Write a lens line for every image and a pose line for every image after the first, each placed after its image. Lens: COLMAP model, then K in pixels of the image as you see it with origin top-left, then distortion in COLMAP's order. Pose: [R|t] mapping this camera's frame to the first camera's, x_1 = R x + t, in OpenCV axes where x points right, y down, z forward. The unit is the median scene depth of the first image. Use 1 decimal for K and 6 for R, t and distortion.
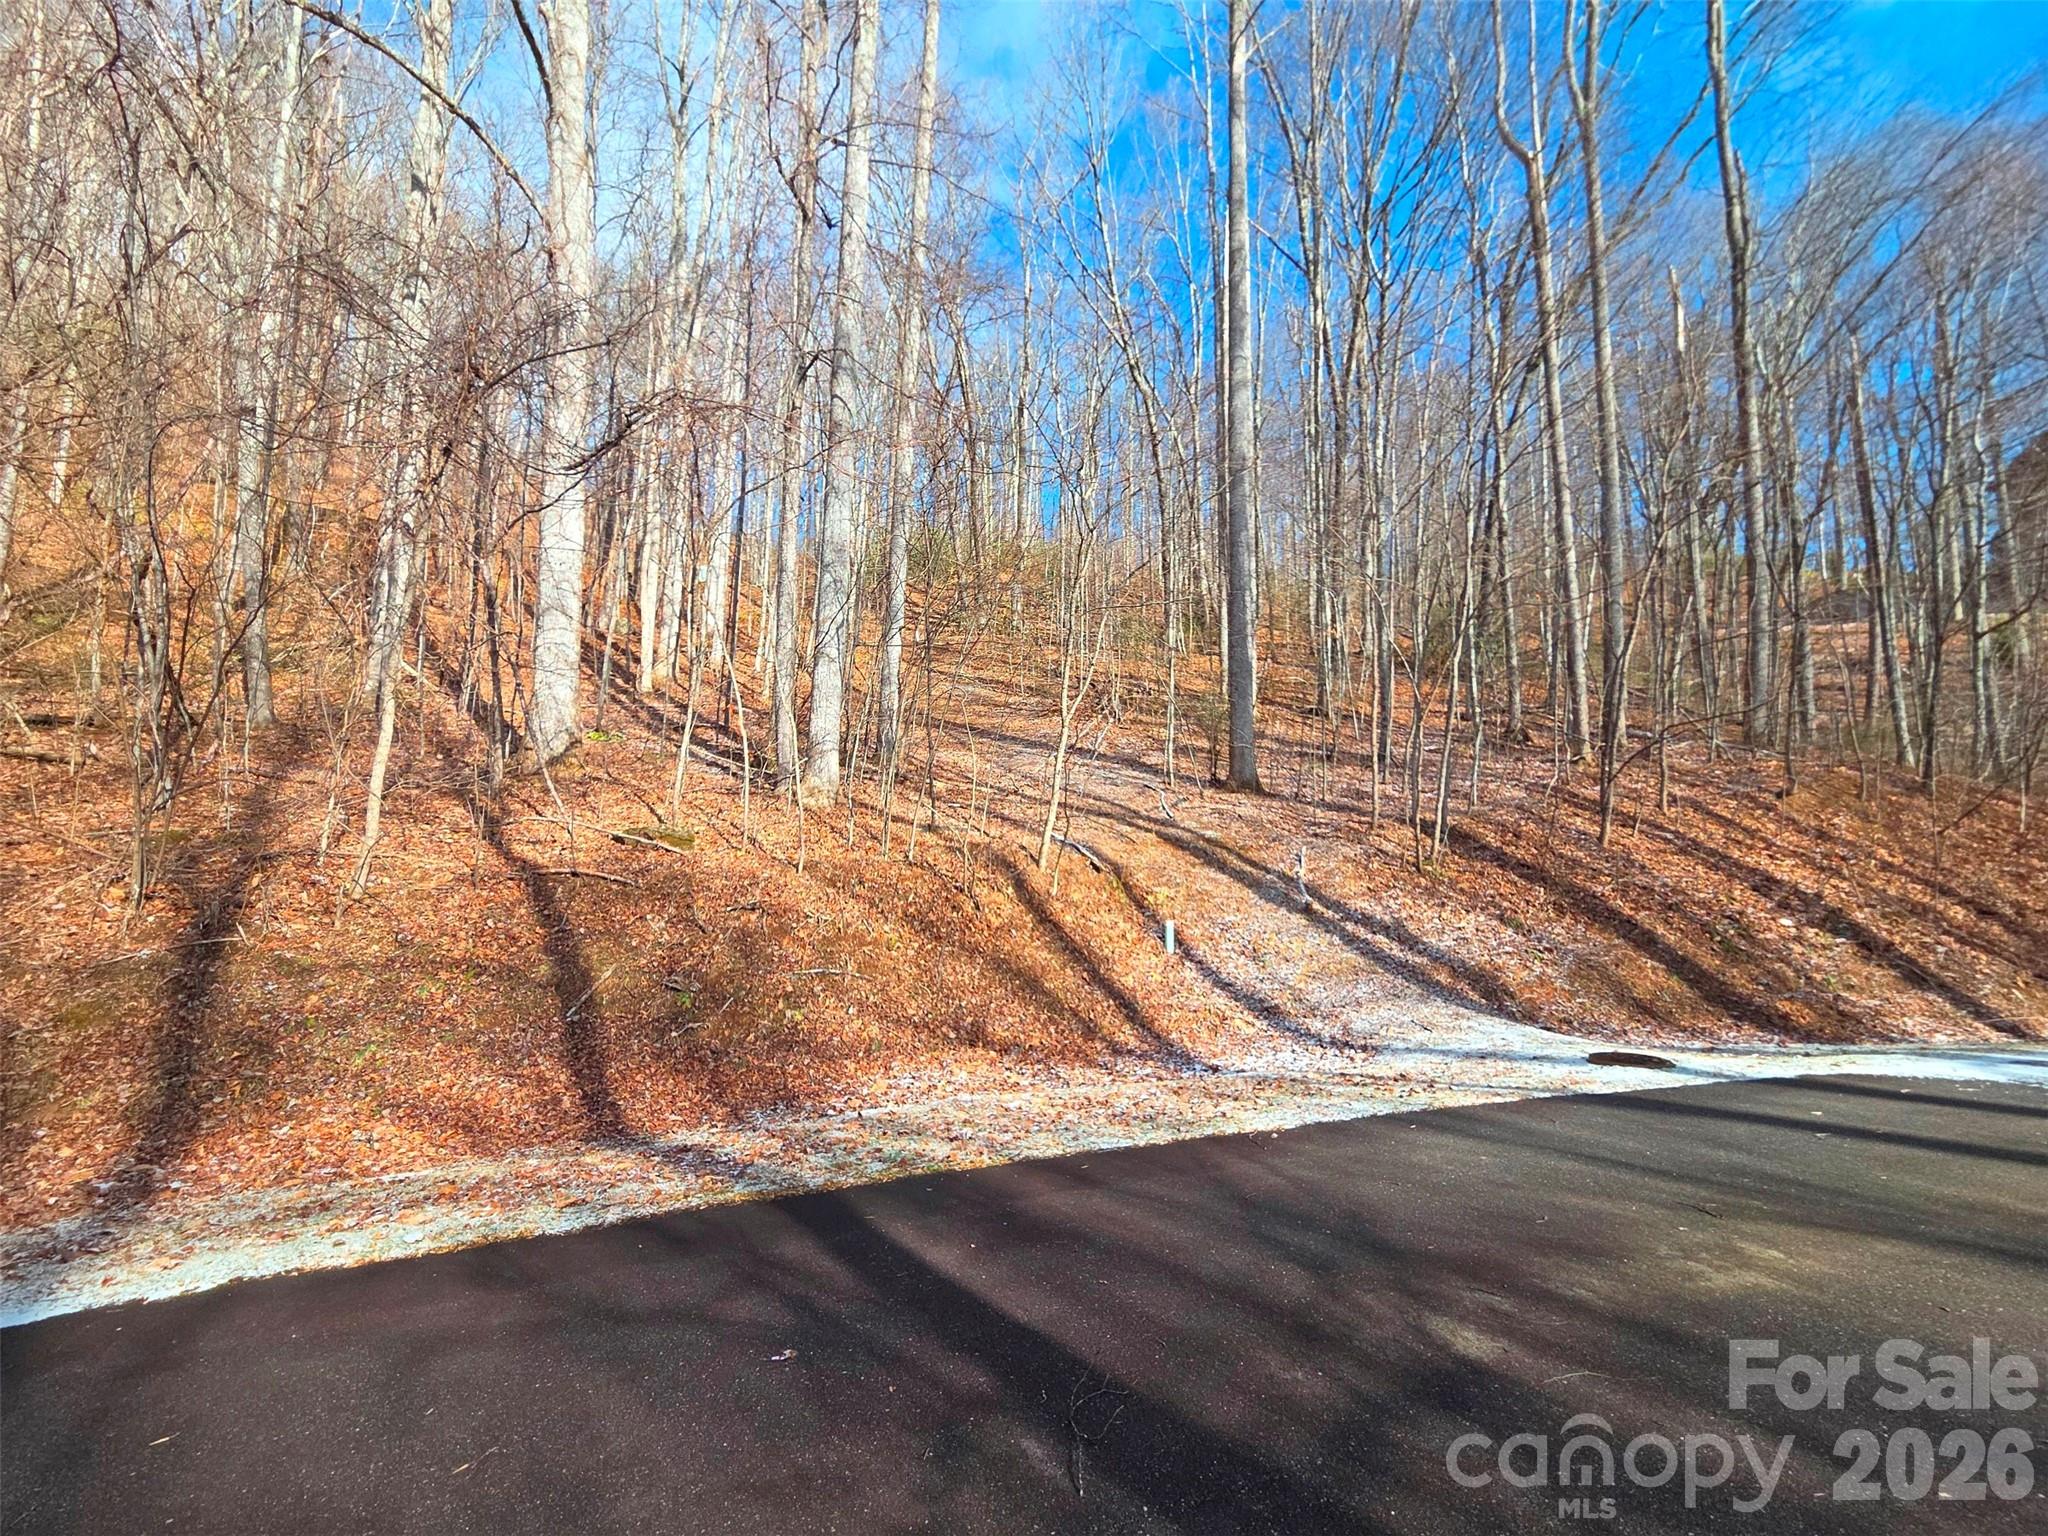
lens RADIAL K [[844.2, 0, 1021.4], [0, 844.2, 766.3], [0, 0, 1]] dist [0.003736, 0.000136]
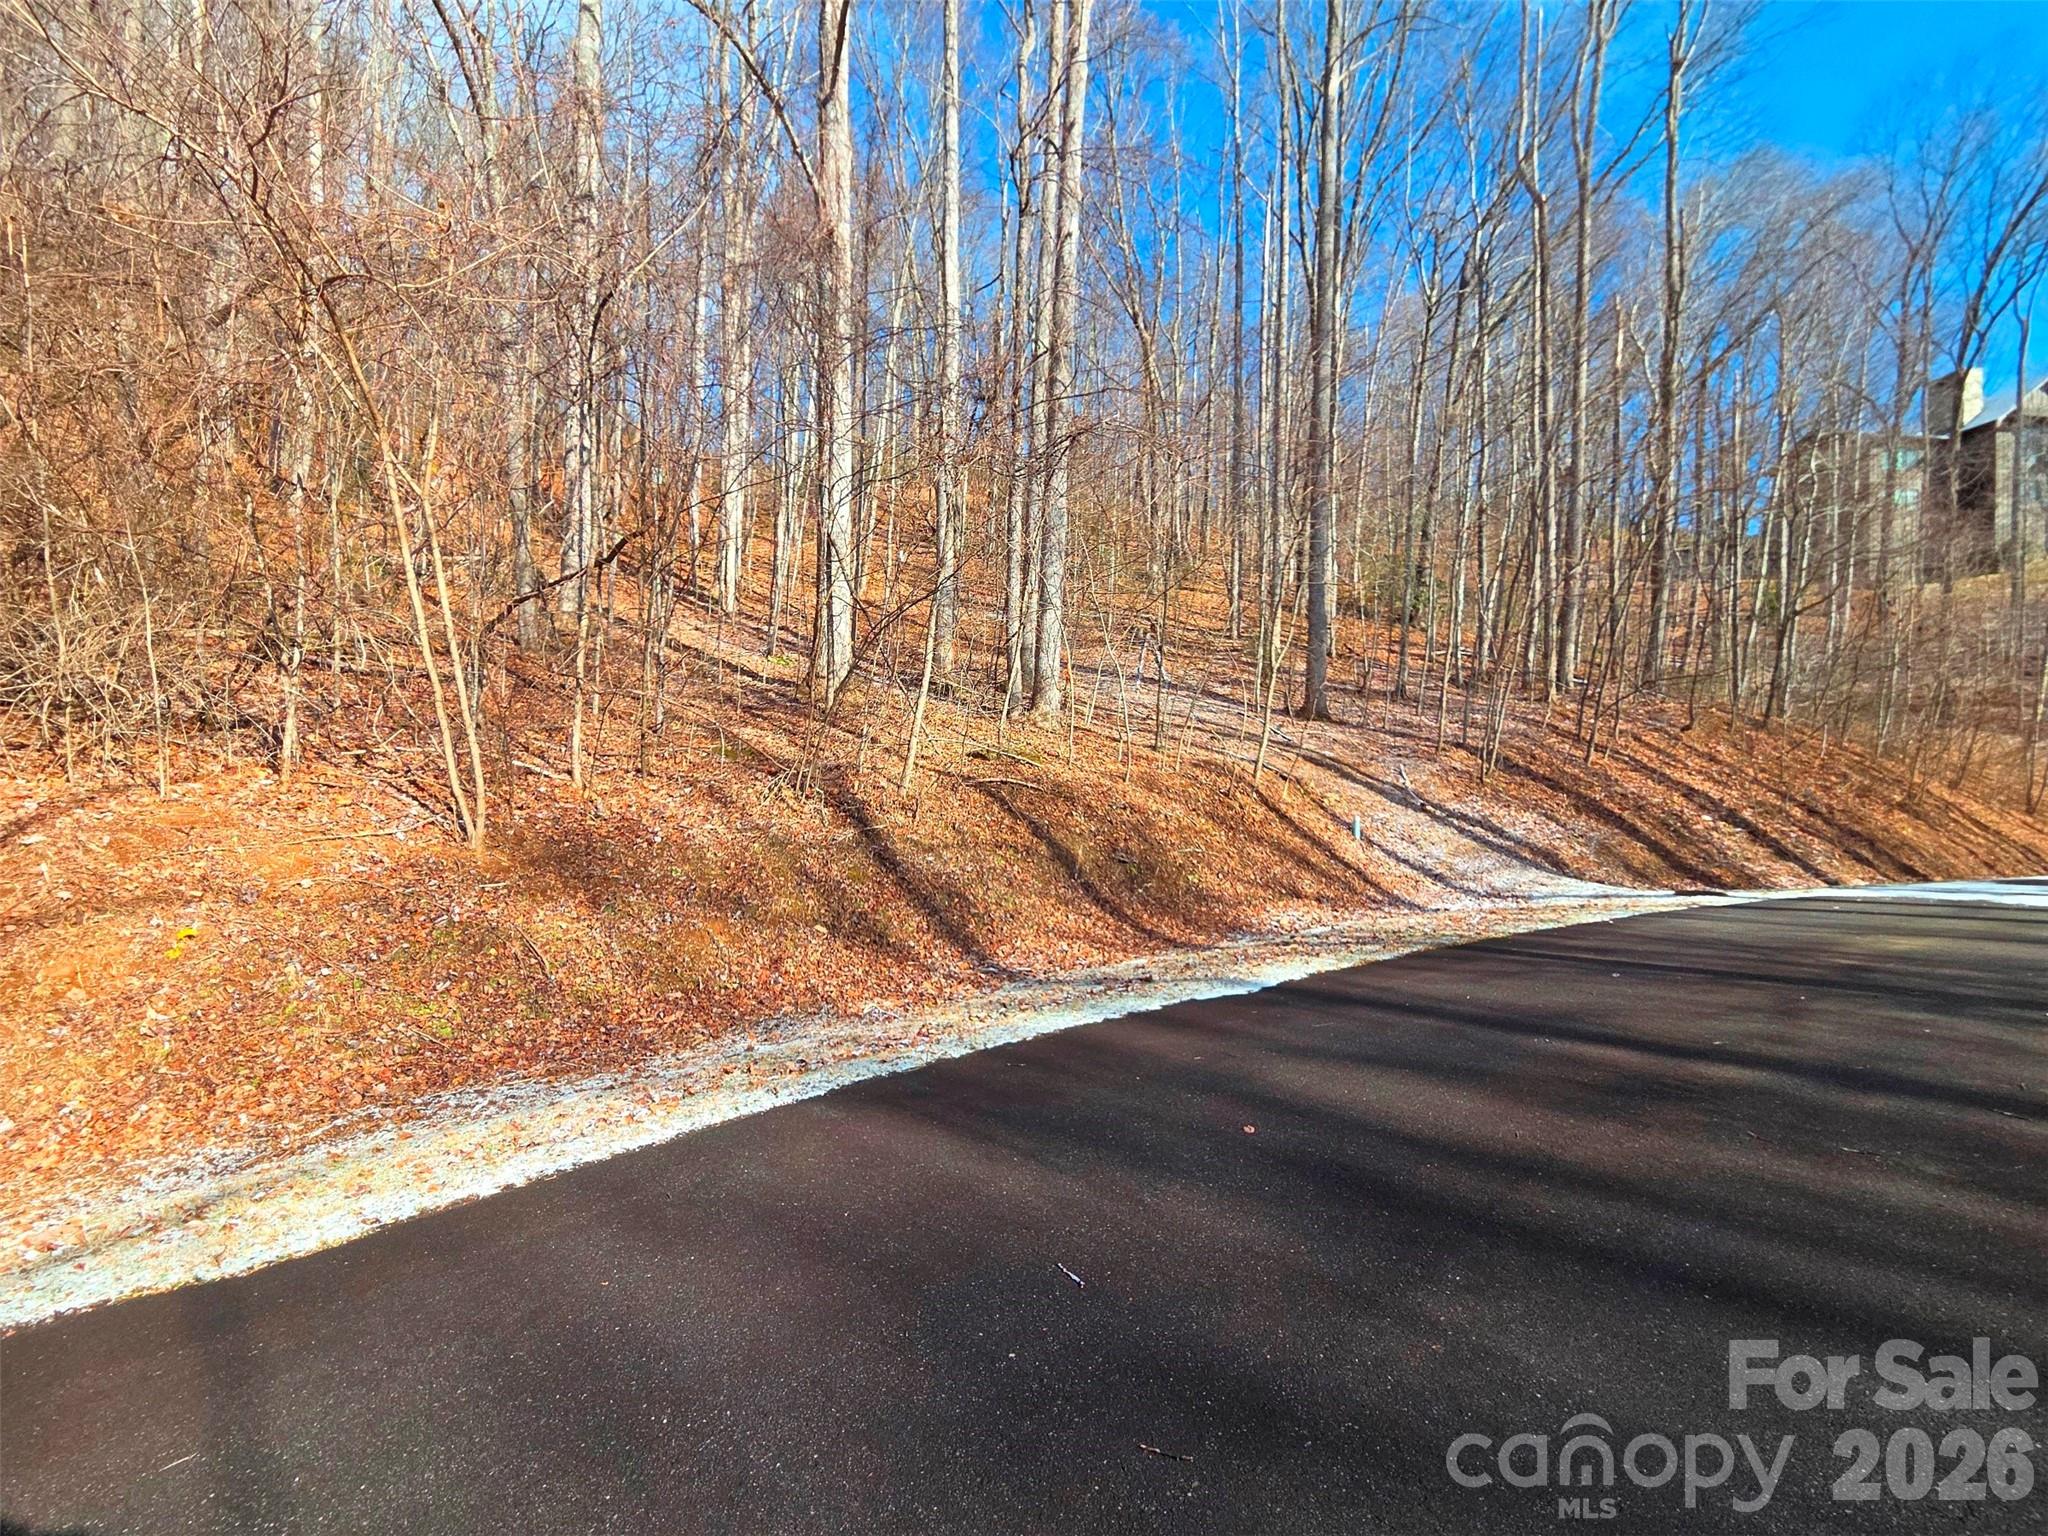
lens RADIAL K [[844.2, 0, 1014.9], [0, 844.2, 766.2], [0, 0, 1]] dist [0.003736, 0.000136]
pose [[0.985341, 0.007993, 0.170409, -0.554819], [-0.026178, 0.994156, 0.104733, -0.030116], [-0.168576, -0.107658, 0.979792, -0.241684]]
